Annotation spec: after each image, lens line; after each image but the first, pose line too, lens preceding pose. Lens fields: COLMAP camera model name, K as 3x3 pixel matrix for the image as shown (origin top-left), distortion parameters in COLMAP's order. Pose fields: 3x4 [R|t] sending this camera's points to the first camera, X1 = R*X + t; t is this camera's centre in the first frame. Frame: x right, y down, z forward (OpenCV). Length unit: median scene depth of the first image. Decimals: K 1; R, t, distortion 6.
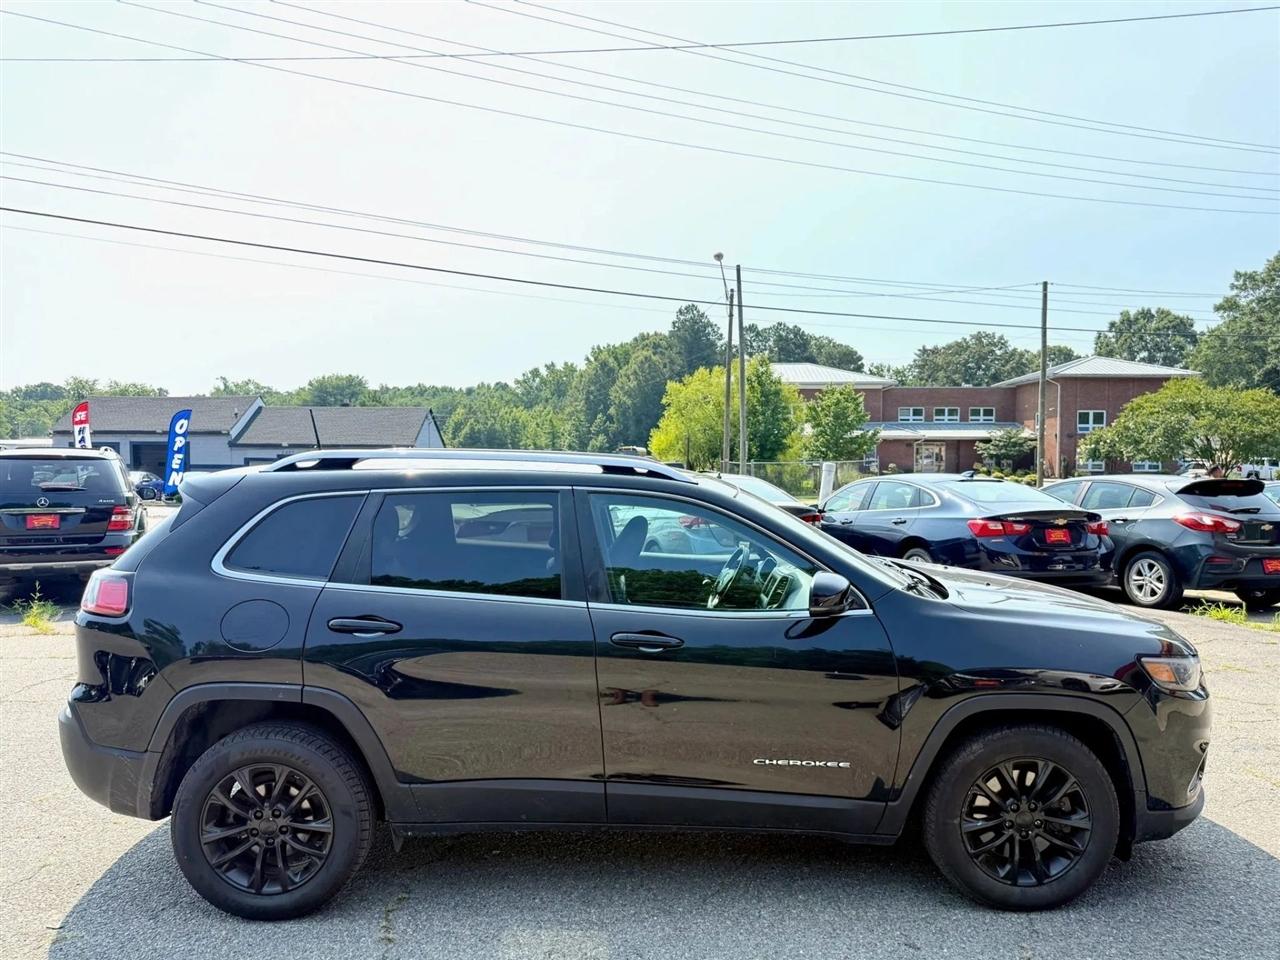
lens RADIAL K [[960.6, 0, 642.3], [0, 960.6, 480.0], [0, 0, 1]] dist [0.013948, -0.000991]
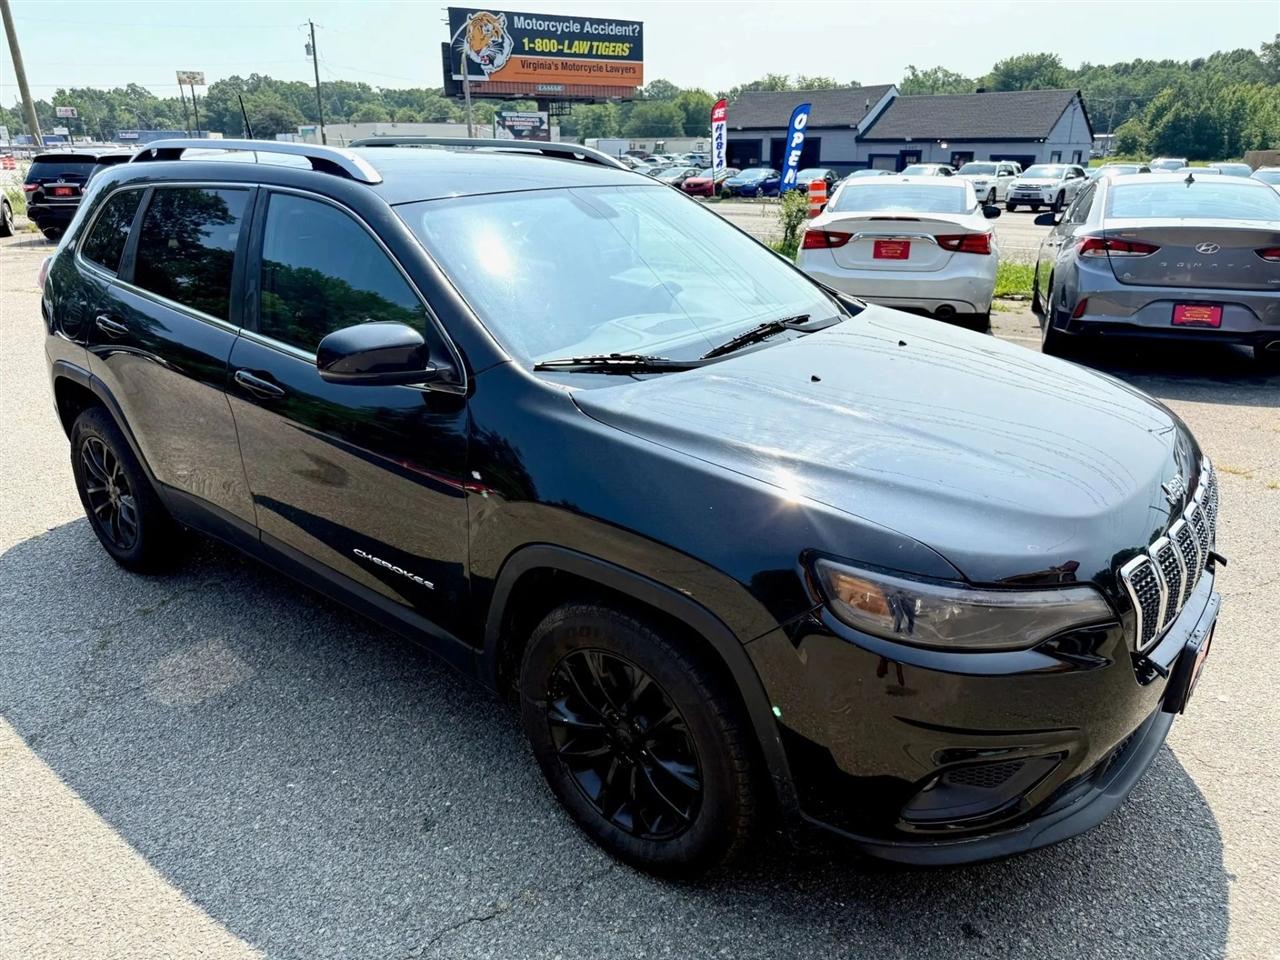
lens RADIAL K [[960.6, 0, 642.3], [0, 960.6, 480.0], [0, 0, 1]] dist [0.013948, -0.000991]
pose [[0.735787, 0.216539, -0.641661, 0.114709], [-0.015784, 0.952728, 0.303415, -0.001020], [0.677029, -0.213121, 0.704422, 0.088313]]
